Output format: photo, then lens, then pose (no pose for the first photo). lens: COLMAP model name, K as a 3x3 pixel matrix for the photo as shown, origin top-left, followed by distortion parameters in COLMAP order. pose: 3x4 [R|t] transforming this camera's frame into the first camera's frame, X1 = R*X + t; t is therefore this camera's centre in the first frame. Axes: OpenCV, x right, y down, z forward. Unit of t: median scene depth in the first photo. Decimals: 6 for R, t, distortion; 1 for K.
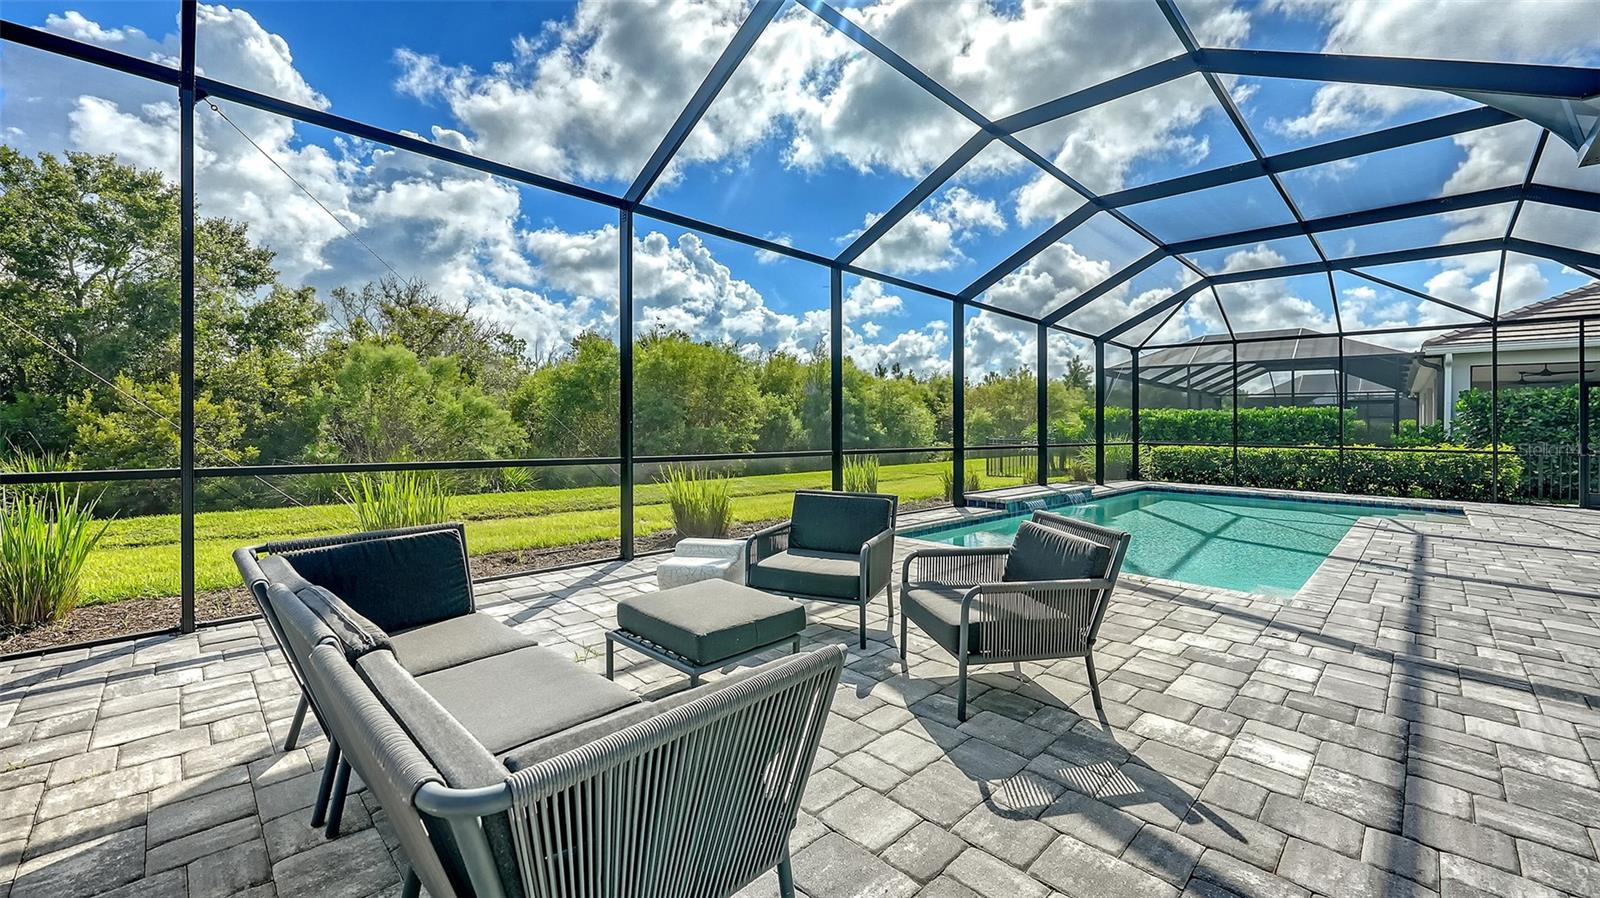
lens RADIAL K [[616.3, 0, 848.7], [0, 616.3, 427.9], [0, 0, 1]] dist [-0.004622, 0.000517]
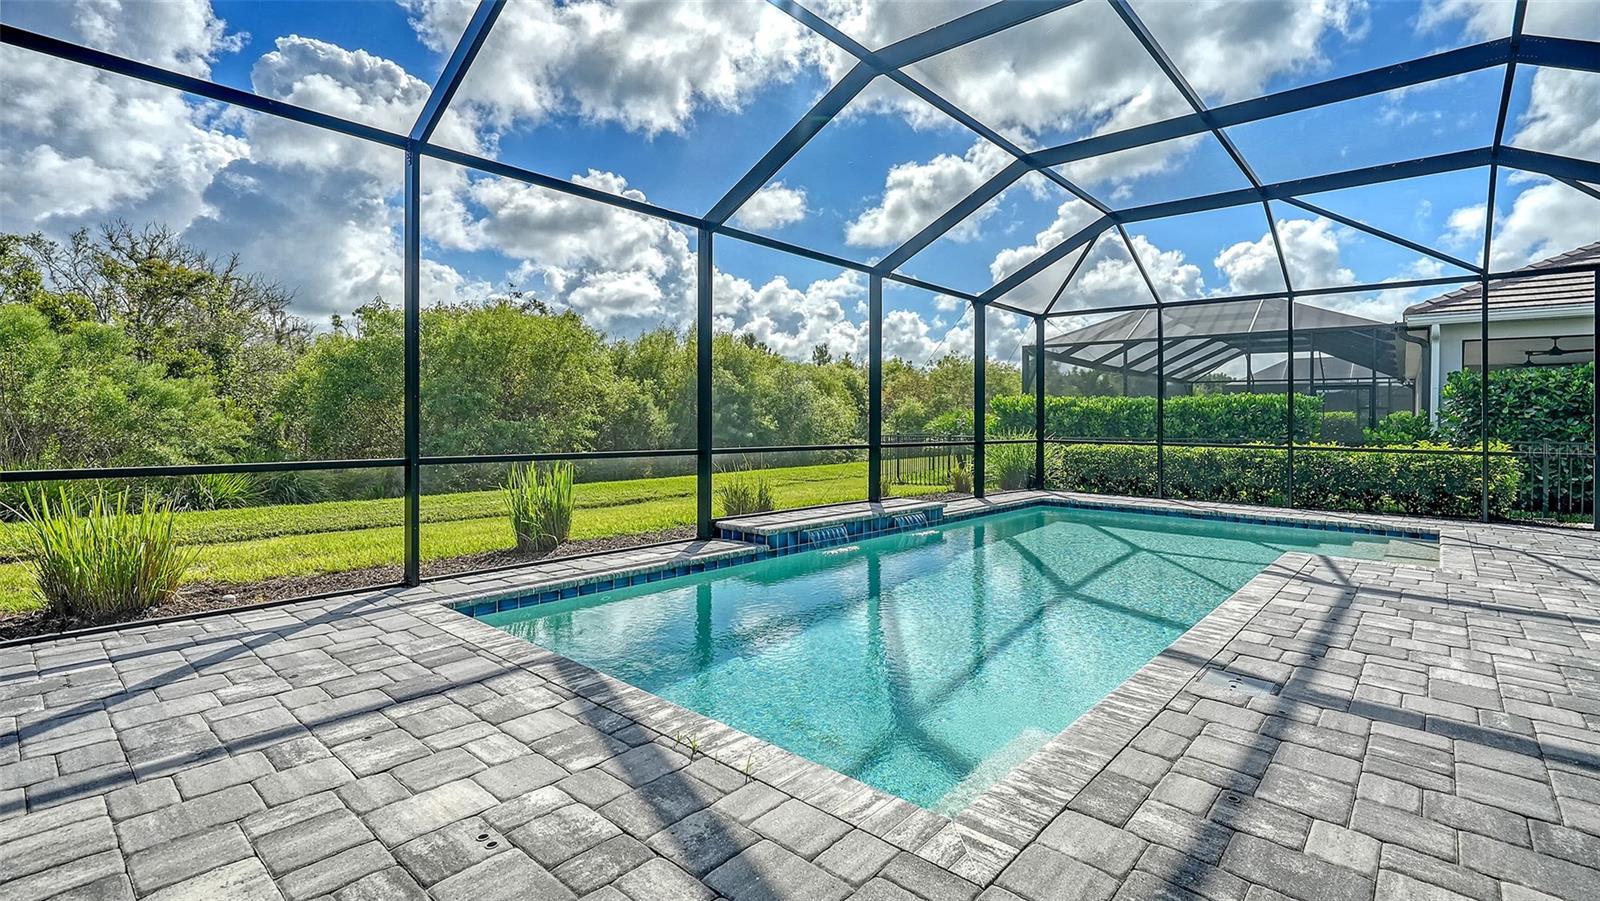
lens RADIAL K [[713.9, 0, 832.0], [0, 713.9, 426.1], [0, 0, 1]] dist [-0.000973, -0.000209]
pose [[0.998564, -0.001218, 0.053555, 0.166496], [0.000874, 0.999979, 0.006455, 0.000790], [-0.053562, -0.006399, 0.998544, 0.139203]]
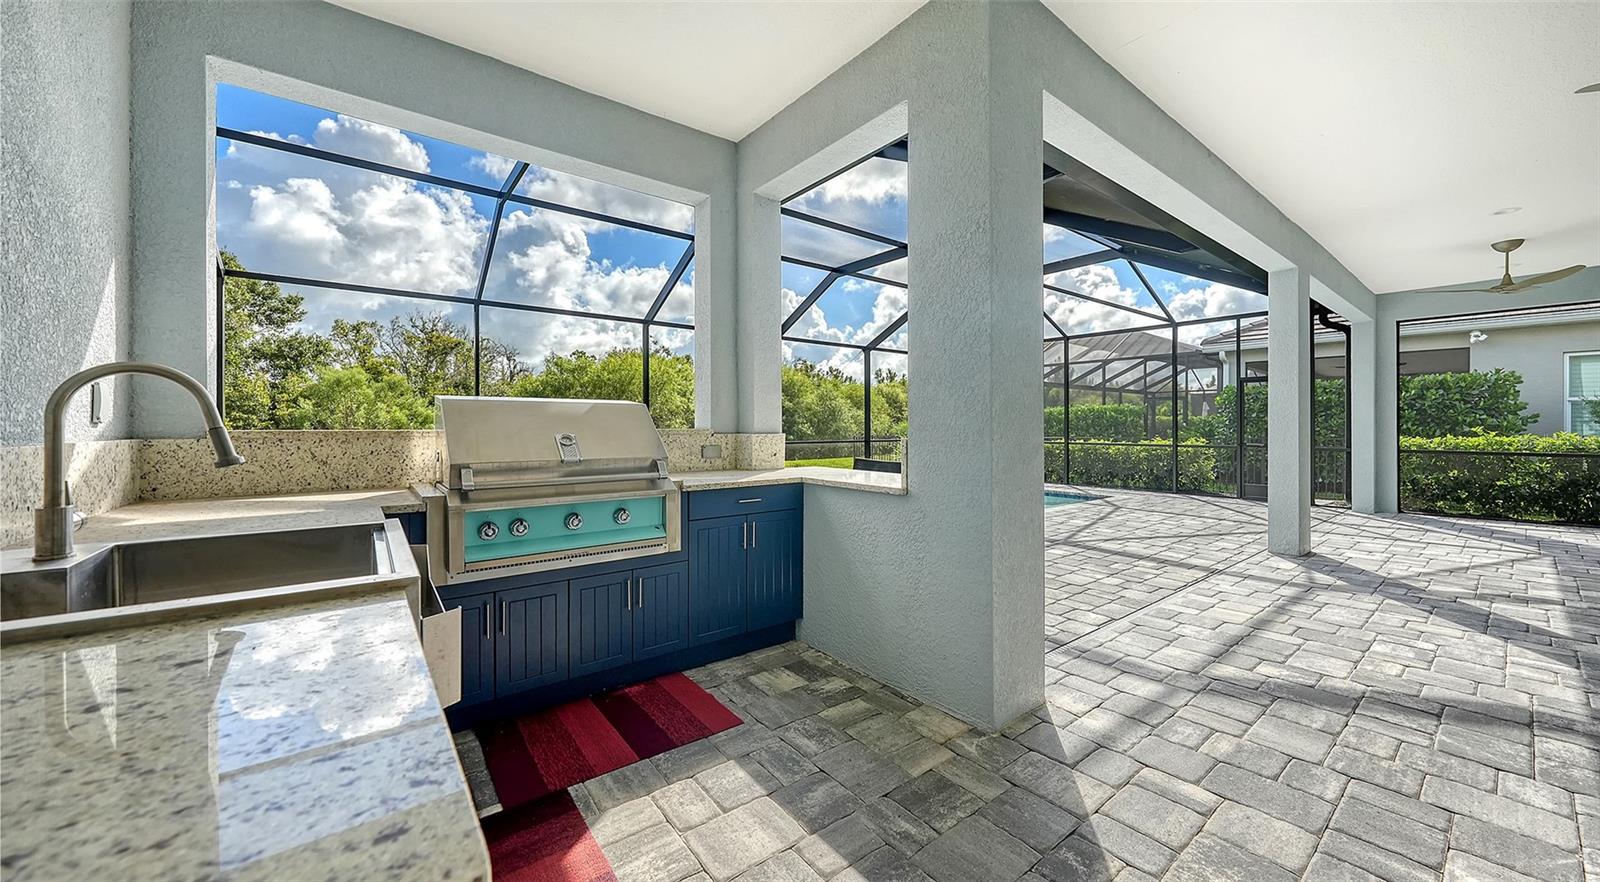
lens RADIAL K [[561.5, 0, 814.4], [0, 561.5, 442.1], [0, 0, 1]] dist [-0.003019, -0.000250]
pose [[0.990014, -0.006372, -0.140828, 0.417132], [0.009855, 0.999662, 0.024045, 0.002547], [0.140627, -0.025193, 0.989742, -0.039389]]
